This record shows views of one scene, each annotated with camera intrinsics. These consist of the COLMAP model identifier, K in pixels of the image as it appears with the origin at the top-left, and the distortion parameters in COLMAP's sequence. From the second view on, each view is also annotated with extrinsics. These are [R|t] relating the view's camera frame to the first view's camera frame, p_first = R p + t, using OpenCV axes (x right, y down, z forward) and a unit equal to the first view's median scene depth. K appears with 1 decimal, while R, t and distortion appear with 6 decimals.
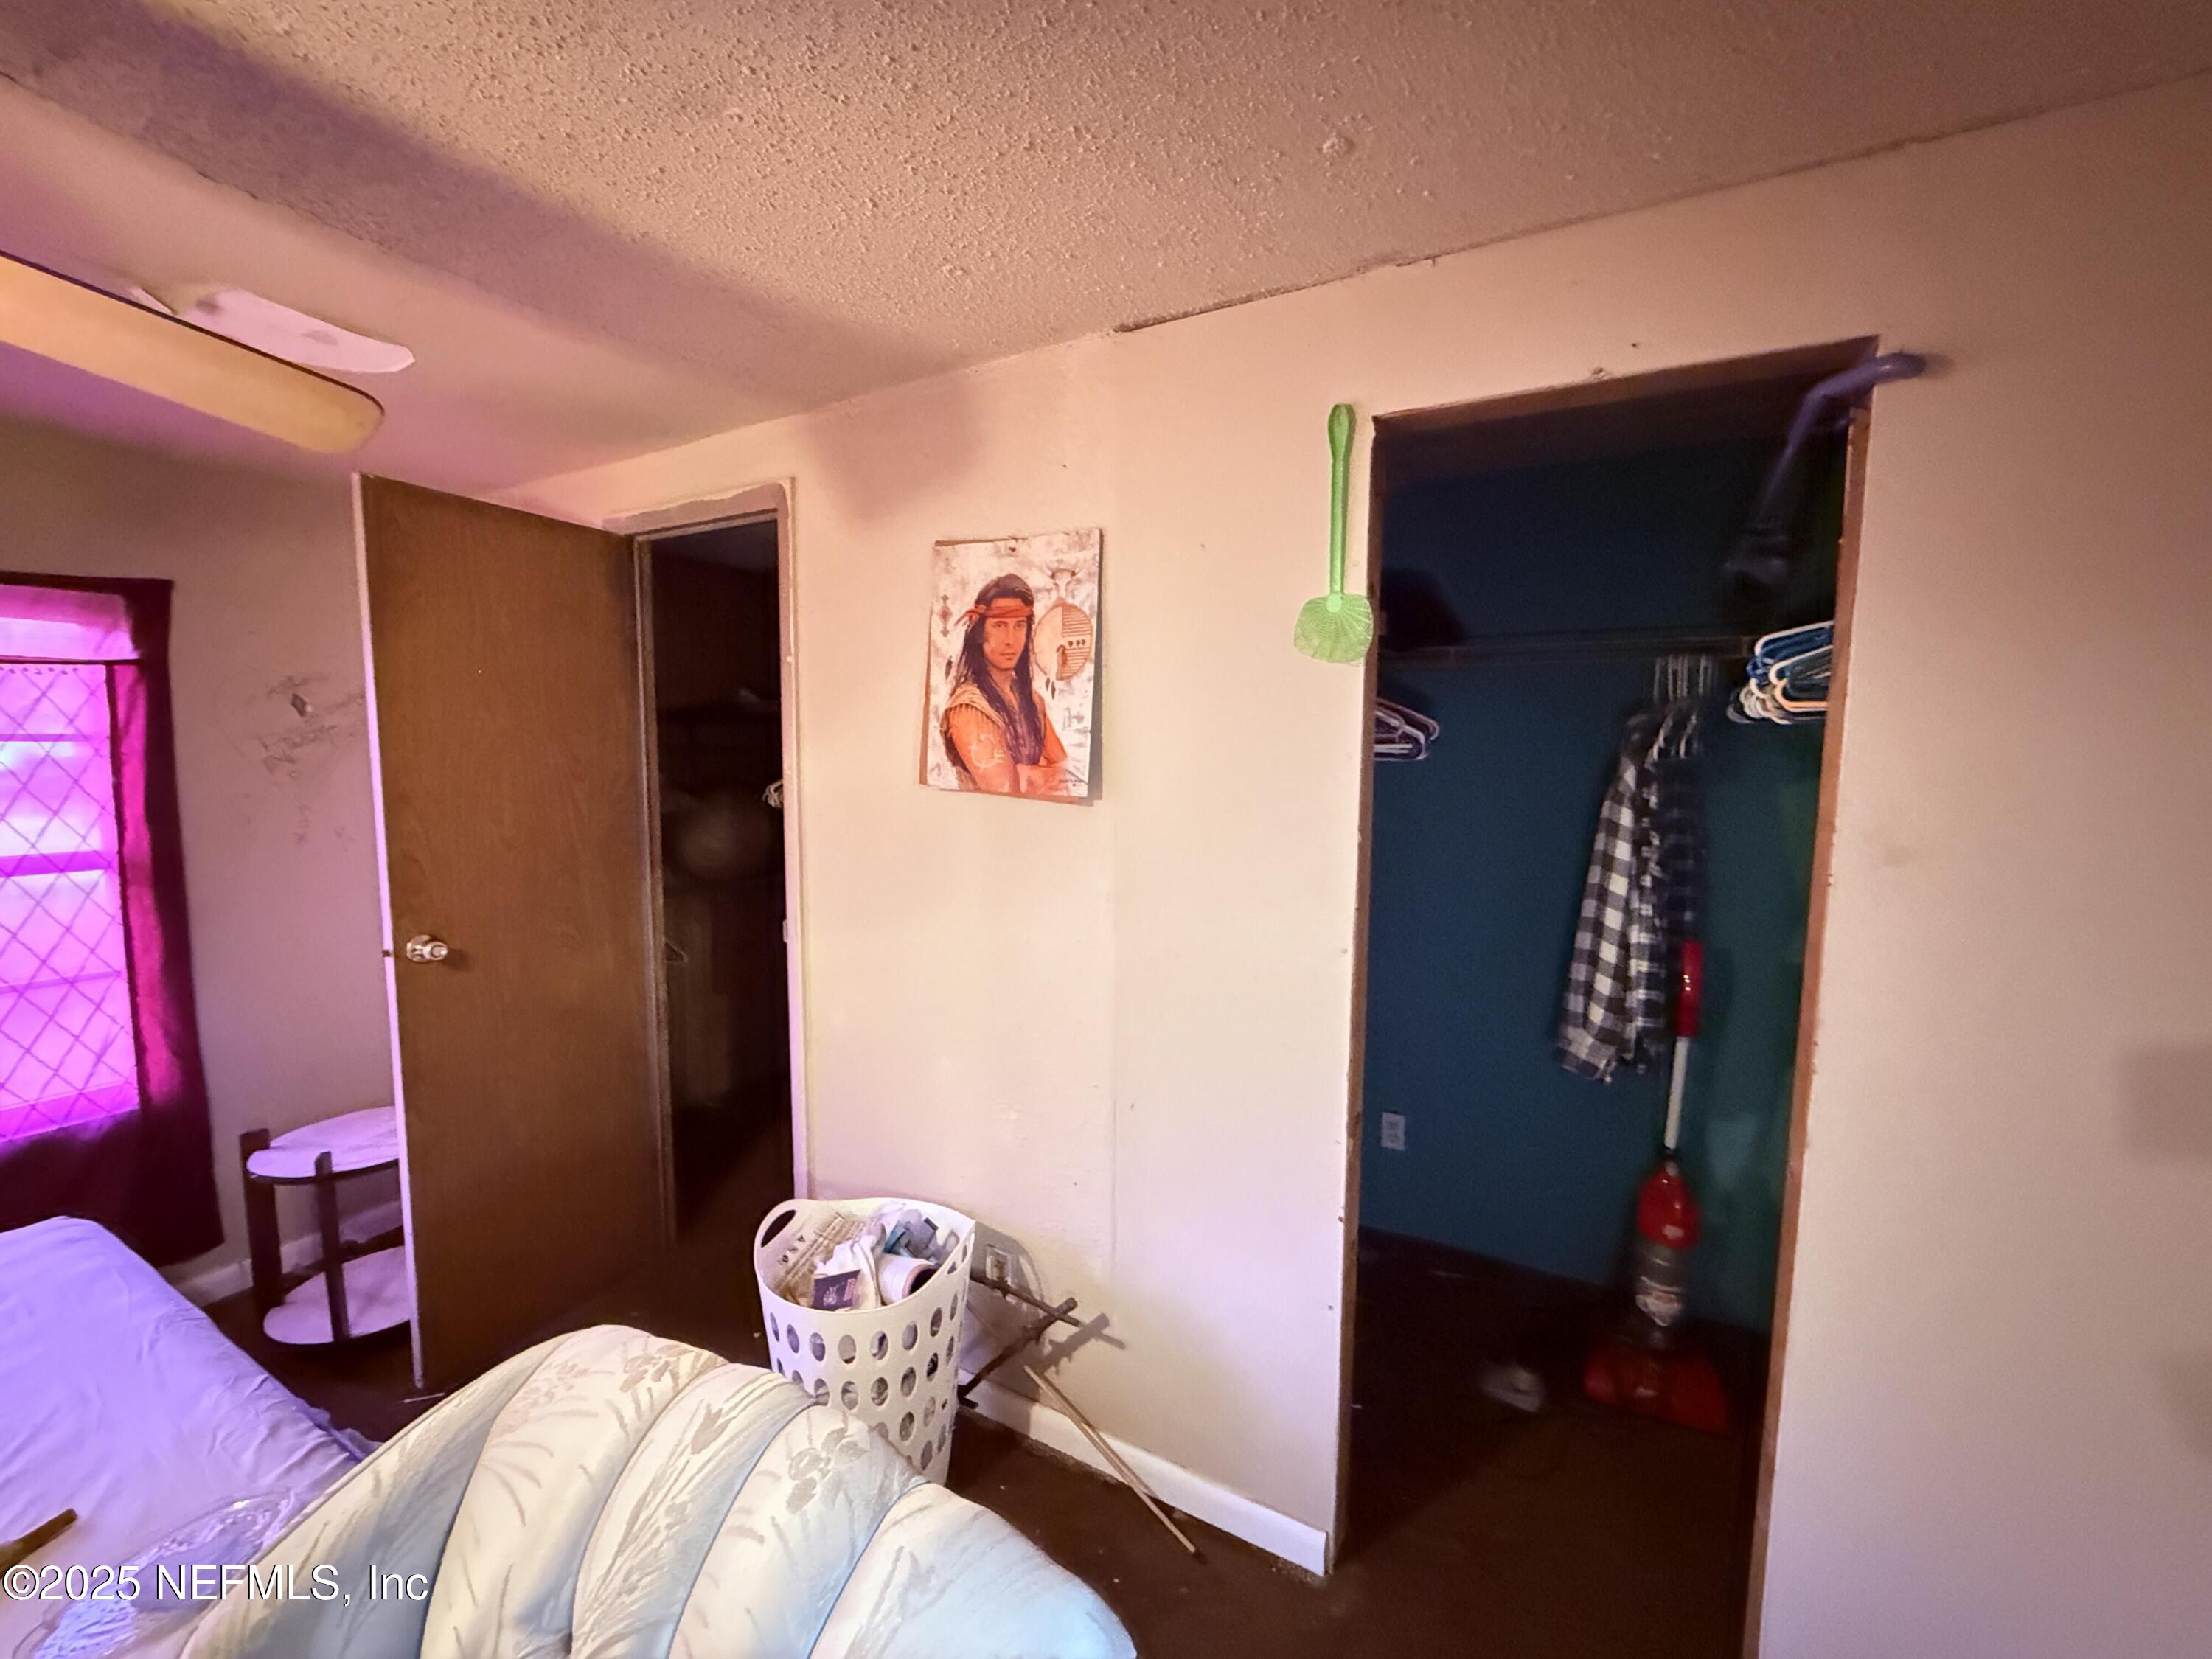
lens RADIAL K [[878.8, 0, 1106.2], [0, 878.8, 831.8], [0, 0, 1]] dist [-0.002116, 0.000160]
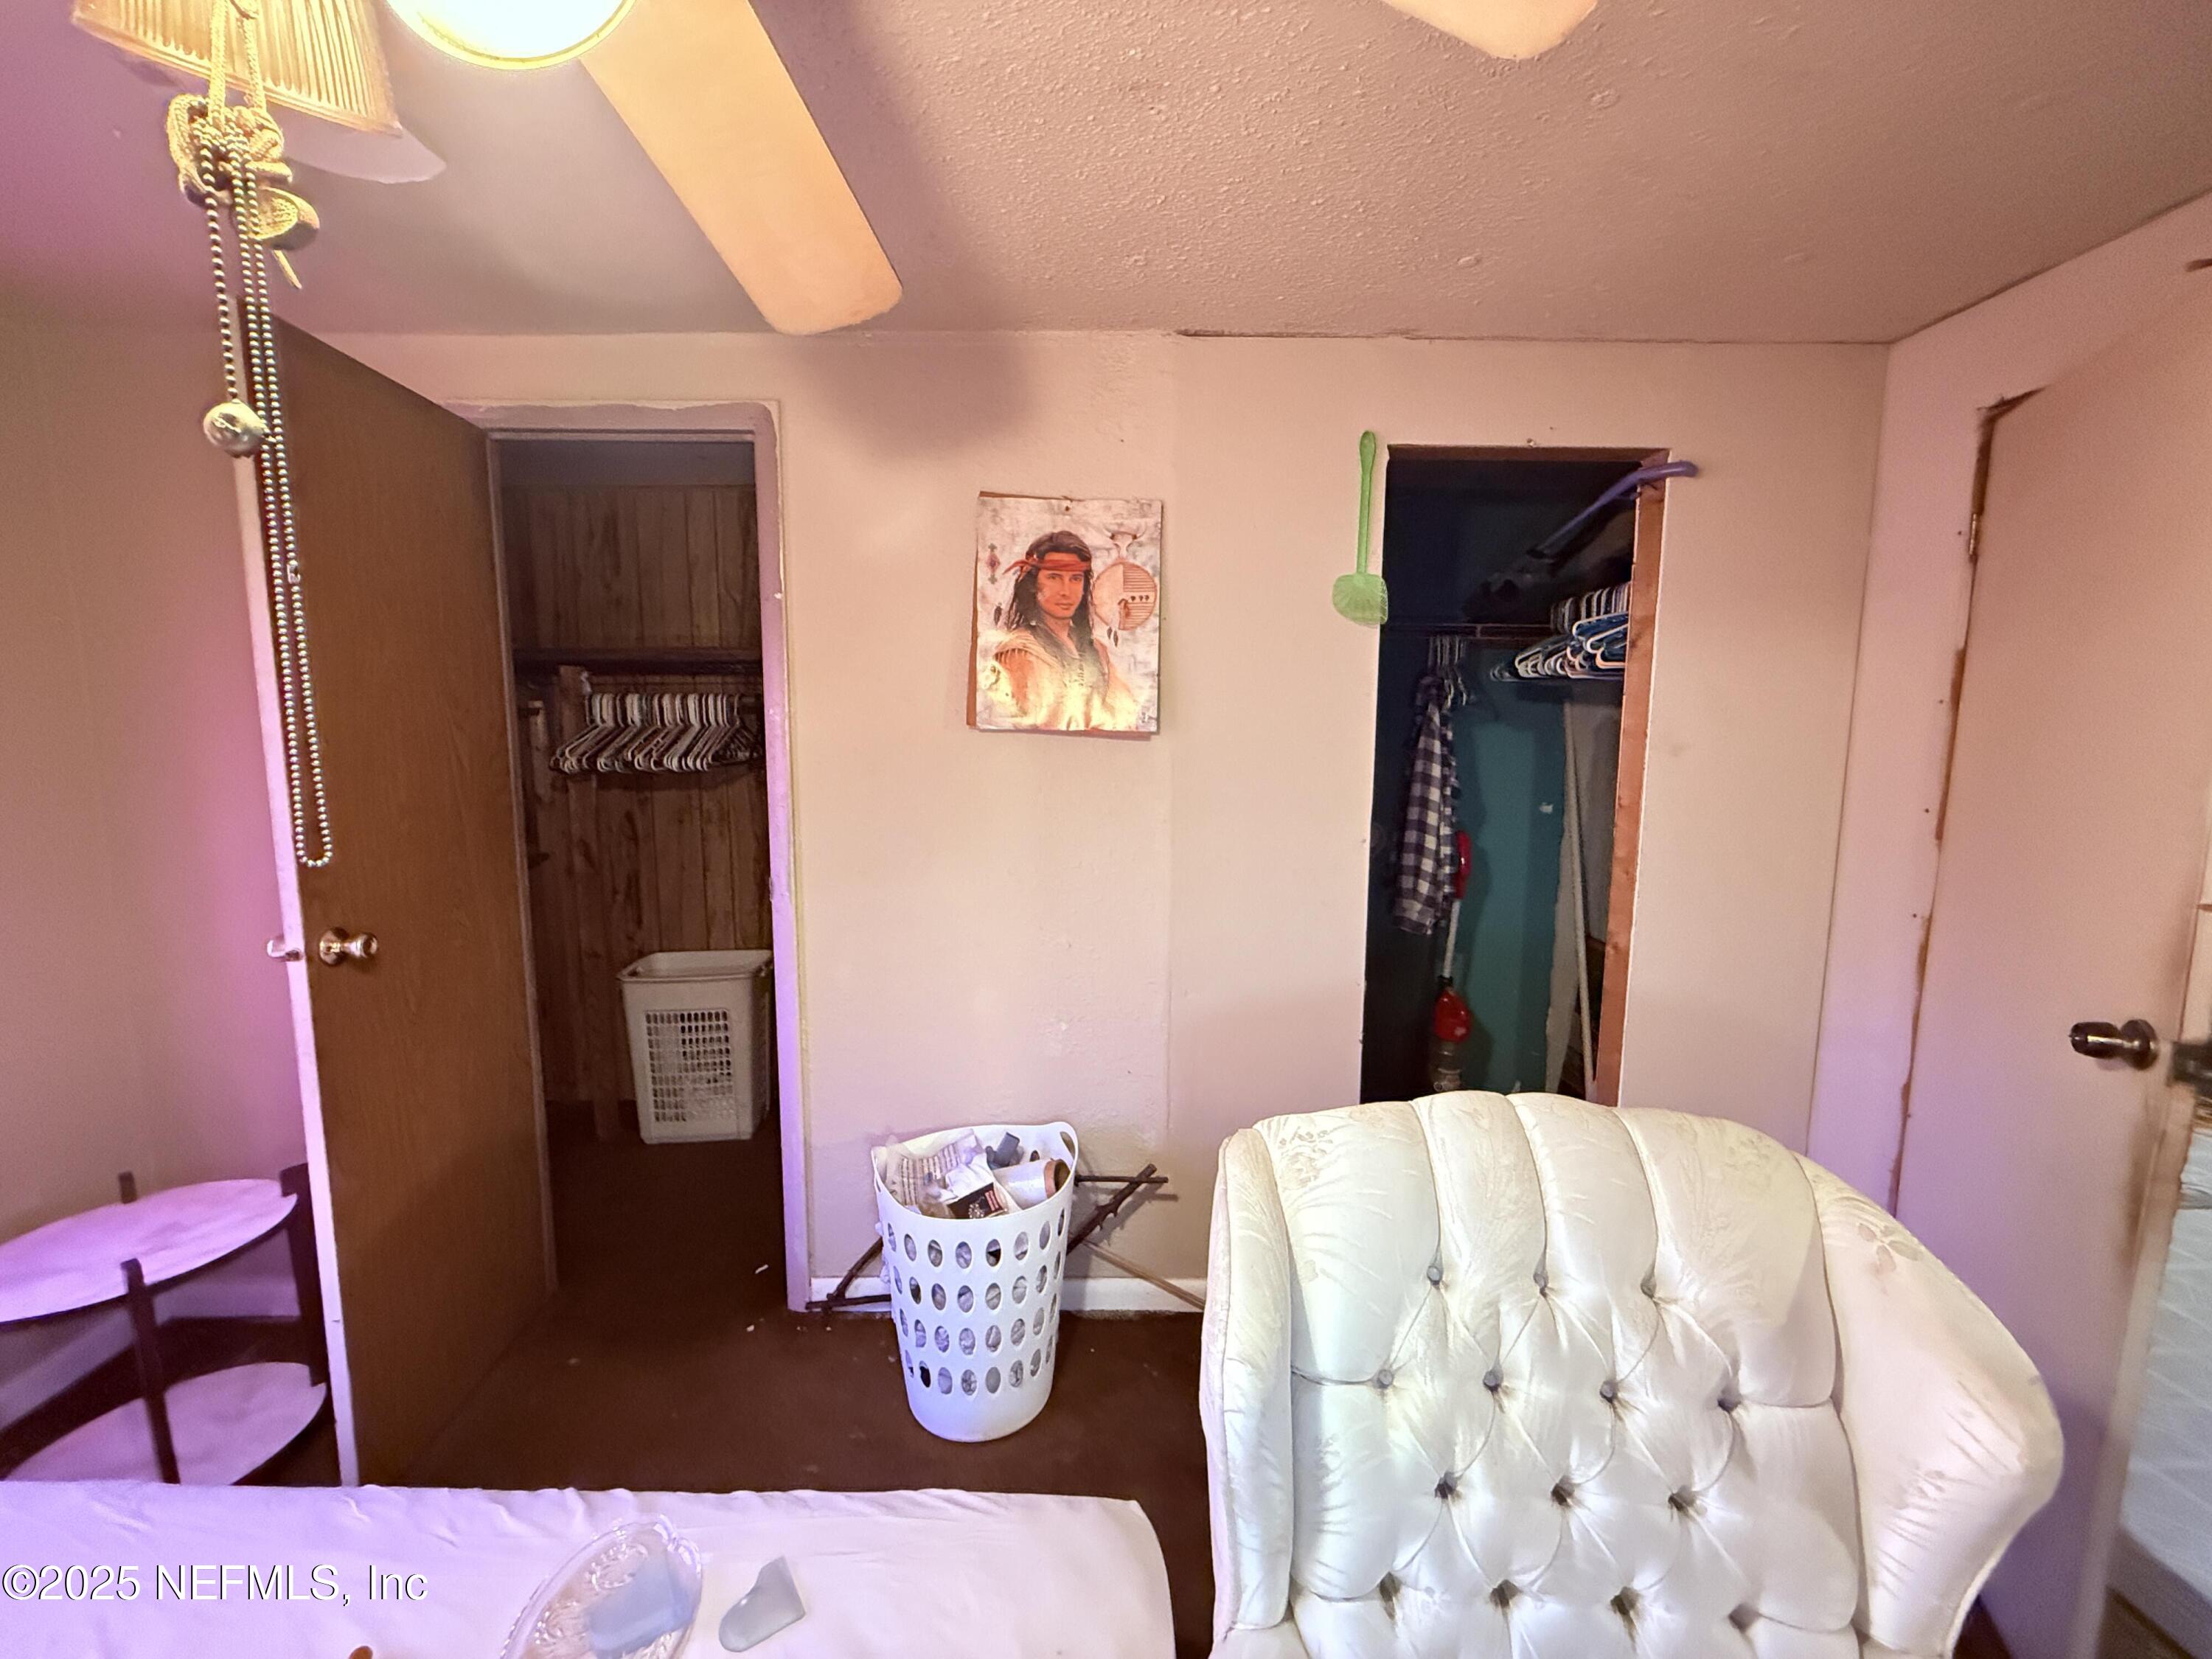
lens RADIAL K [[878.8, 0, 1094.1], [0, 878.8, 831.3], [0, 0, 1]] dist [-0.002116, 0.000160]
pose [[0.872122, -0.060625, 0.485518, -0.632226], [0.050937, 0.998152, 0.033138, 0.046845], [-0.486629, -0.004169, 0.873599, 0.020713]]
